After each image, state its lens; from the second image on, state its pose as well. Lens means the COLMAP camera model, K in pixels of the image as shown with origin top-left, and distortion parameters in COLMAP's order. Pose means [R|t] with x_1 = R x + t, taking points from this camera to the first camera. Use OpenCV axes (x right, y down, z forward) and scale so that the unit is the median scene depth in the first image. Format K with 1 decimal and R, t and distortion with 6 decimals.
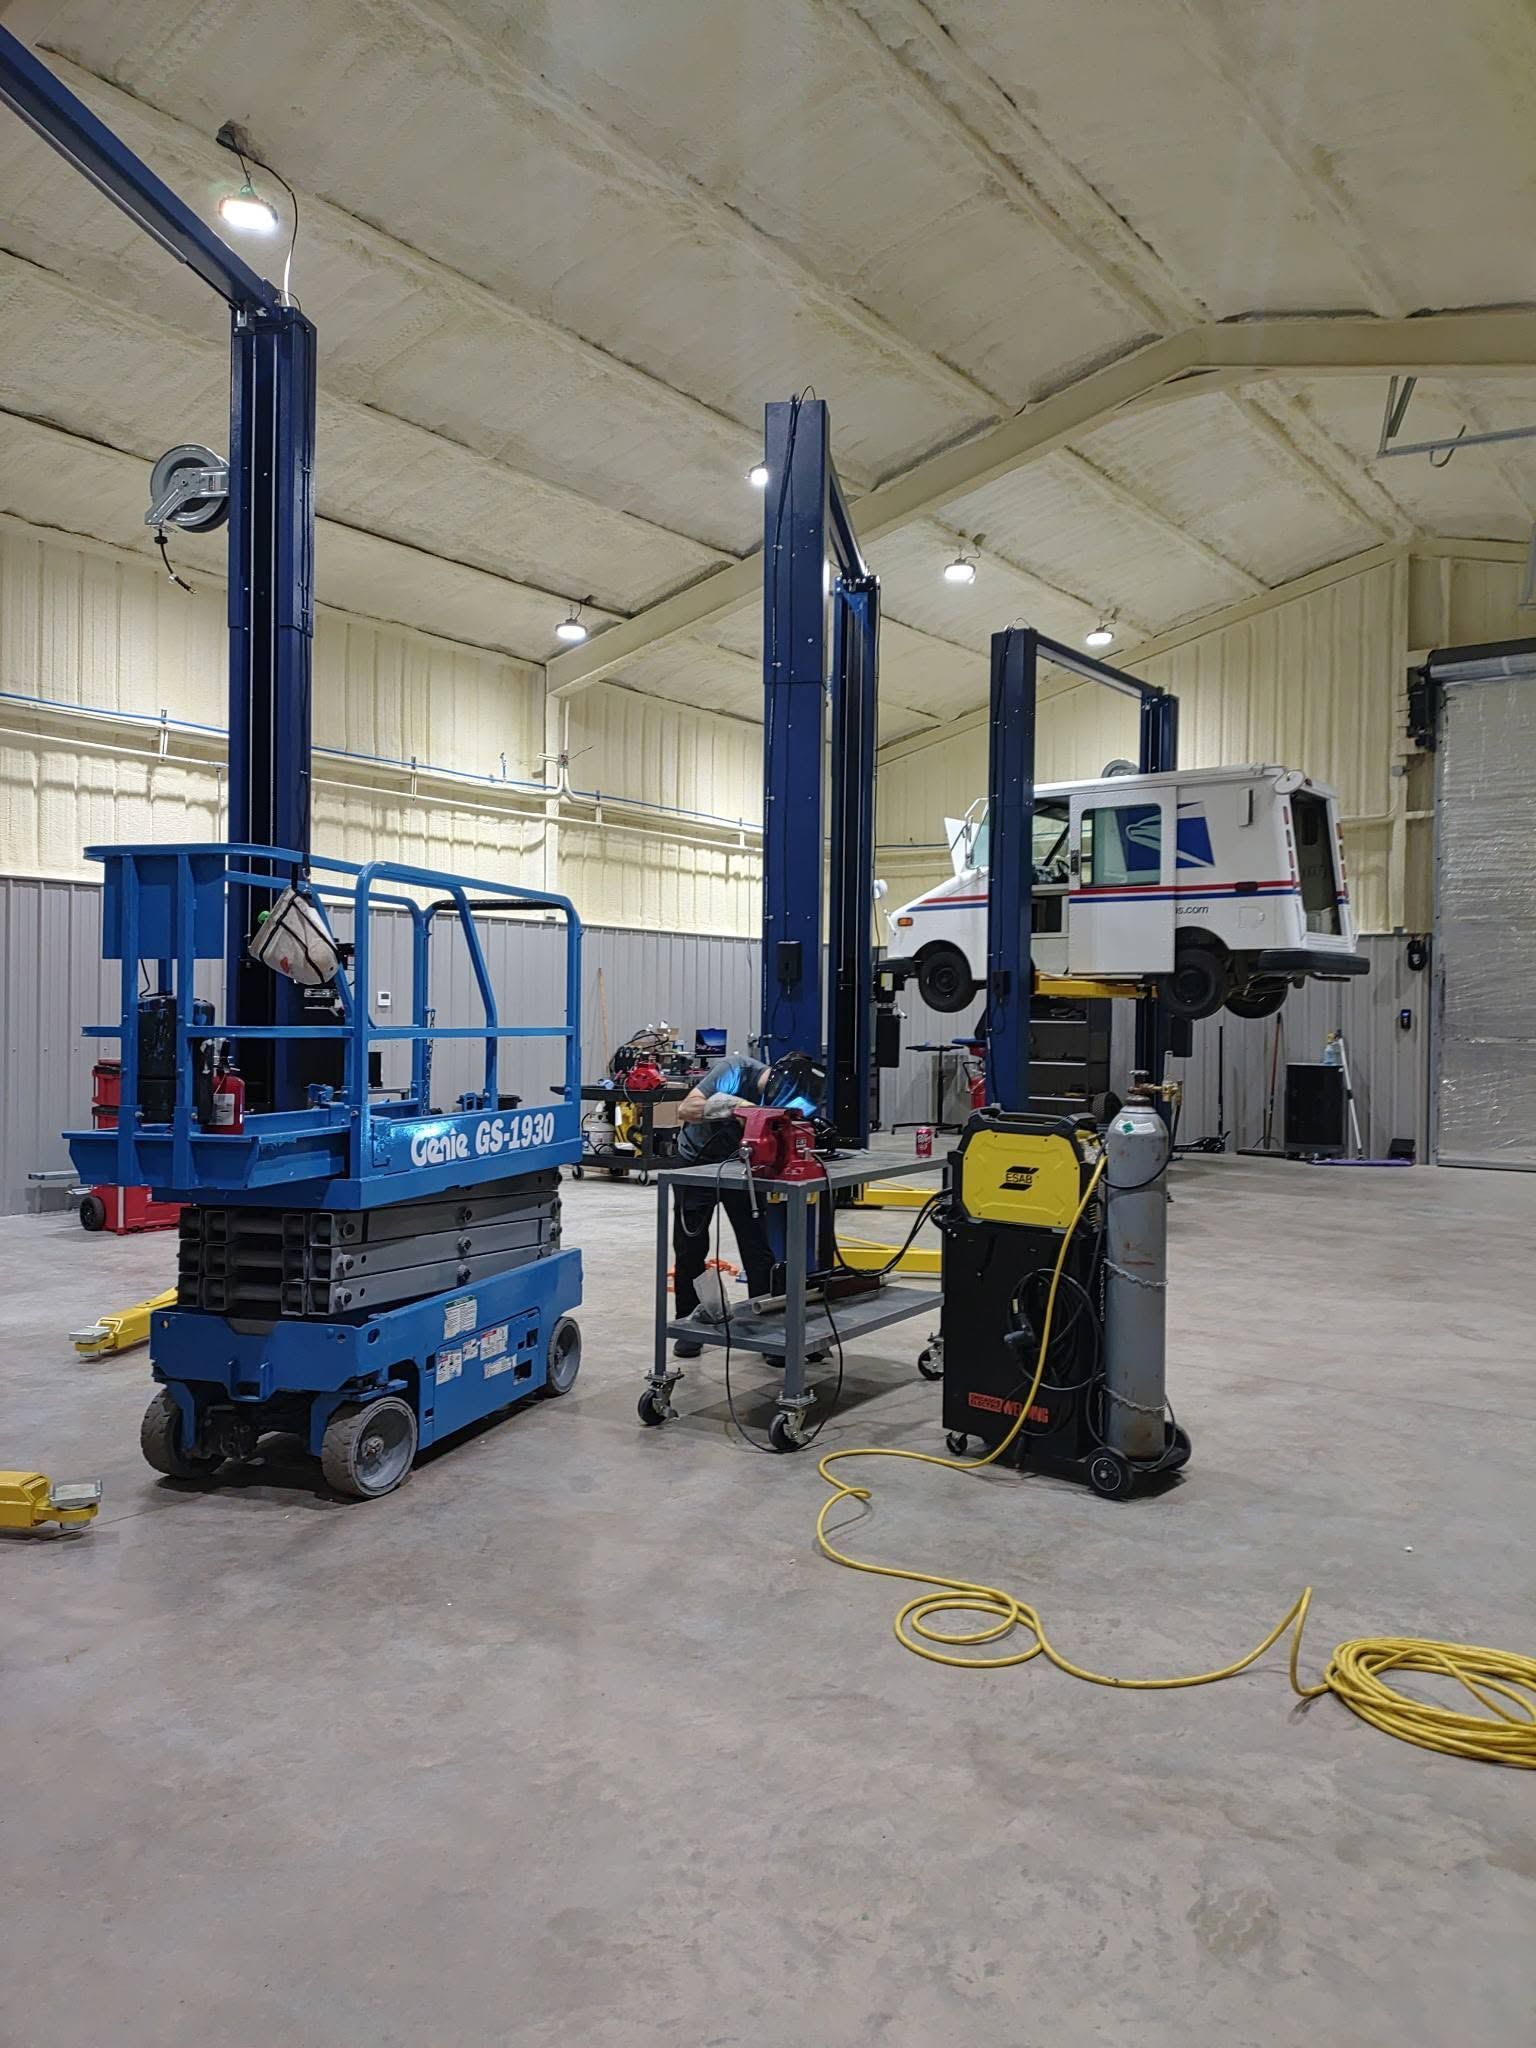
lens RADIAL K [[1517.3, 0, 788.7], [0, 1517.3, 1011.1], [0, 0, 1]] dist [0.094206, -0.141459]
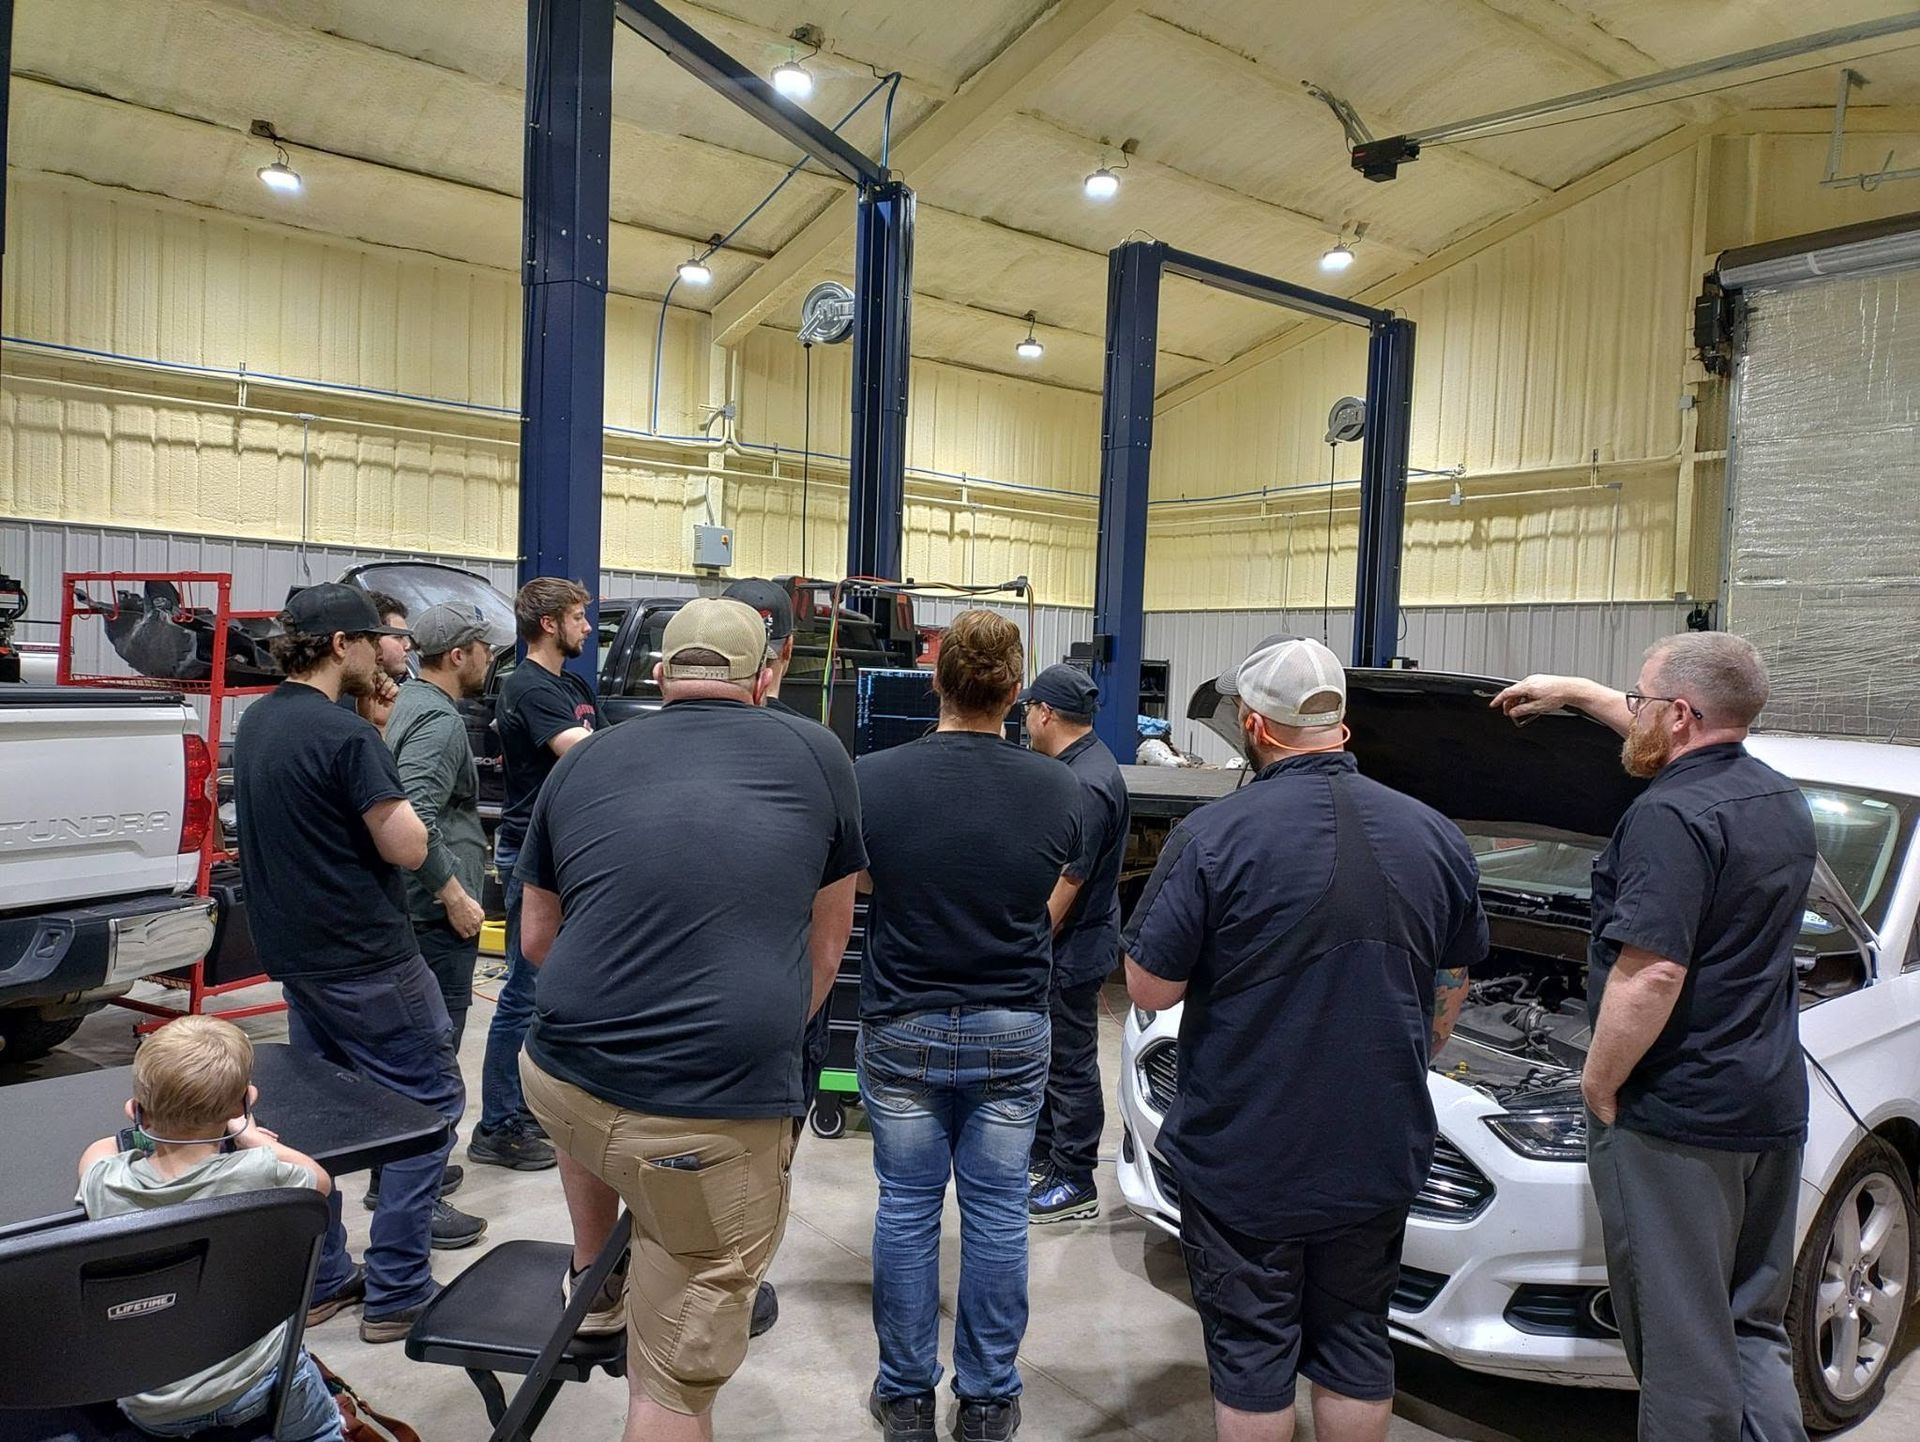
lens RADIAL K [[1447.5, 0, 896.5], [0, 1447.5, 720.0], [0, 0, 1]] dist [0.059871, -0.078527]
pose [[0.960912, 0.035350, -0.274588, 0.279787], [-0.027126, 0.999064, 0.033693, -0.002484], [0.275522, -0.024928, 0.960972, 0.171210]]
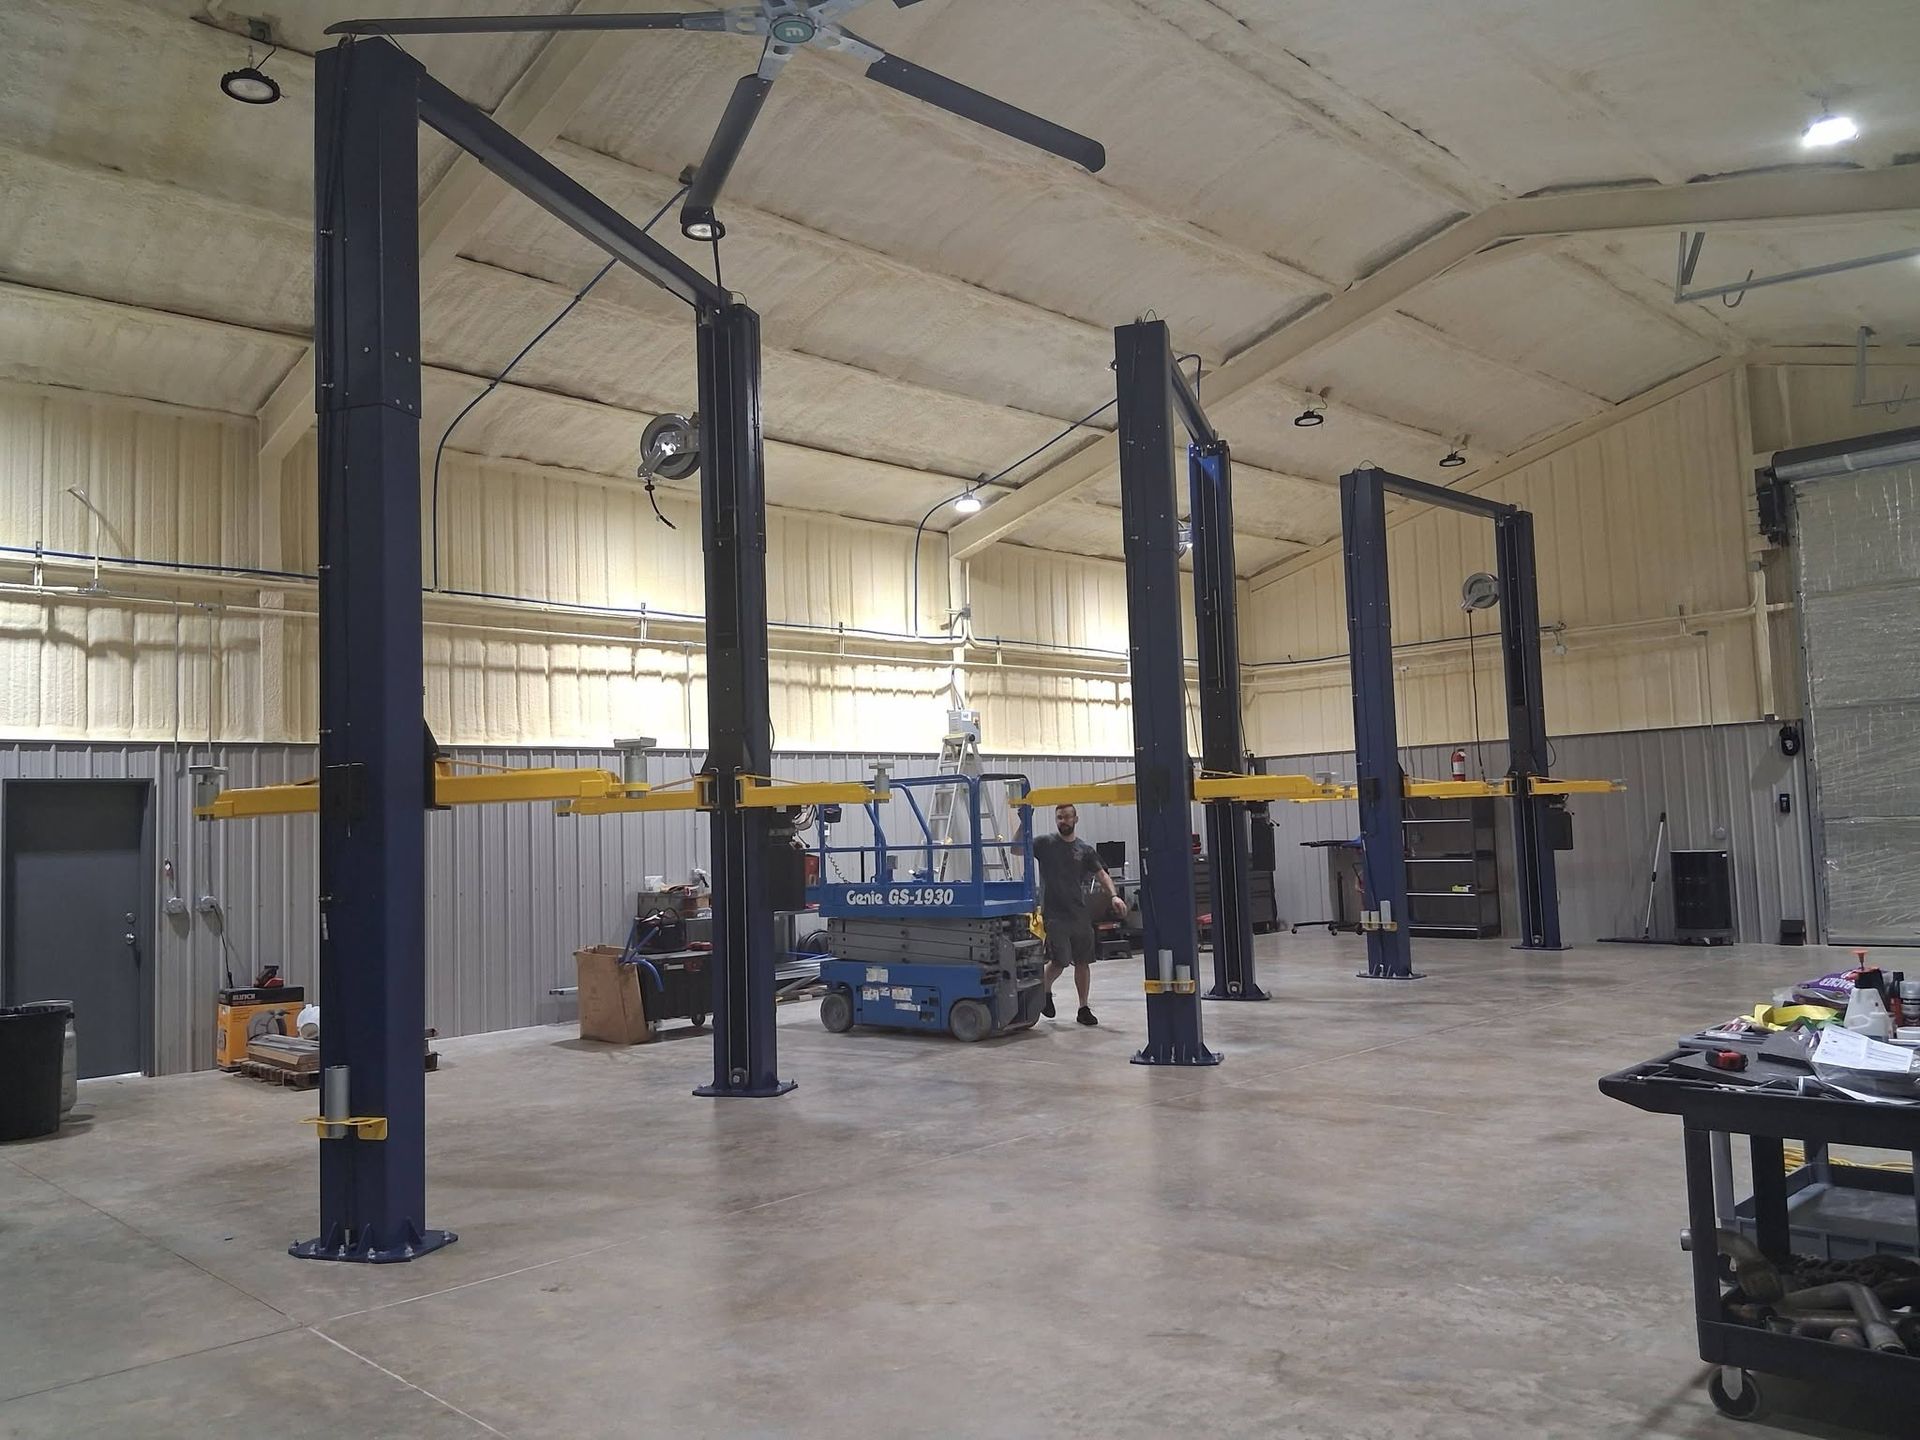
lens RADIAL K [[1452.4, 0, 960.0], [0, 1452.4, 720.0], [0, 0, 1]] dist [0.120881, -0.212641]
pose [[0.985807, -0.059238, -0.157085, 0.018876], [0.048004, 0.996074, -0.074372, -0.004231], [0.160874, 0.065775, 0.984781, -0.094487]]
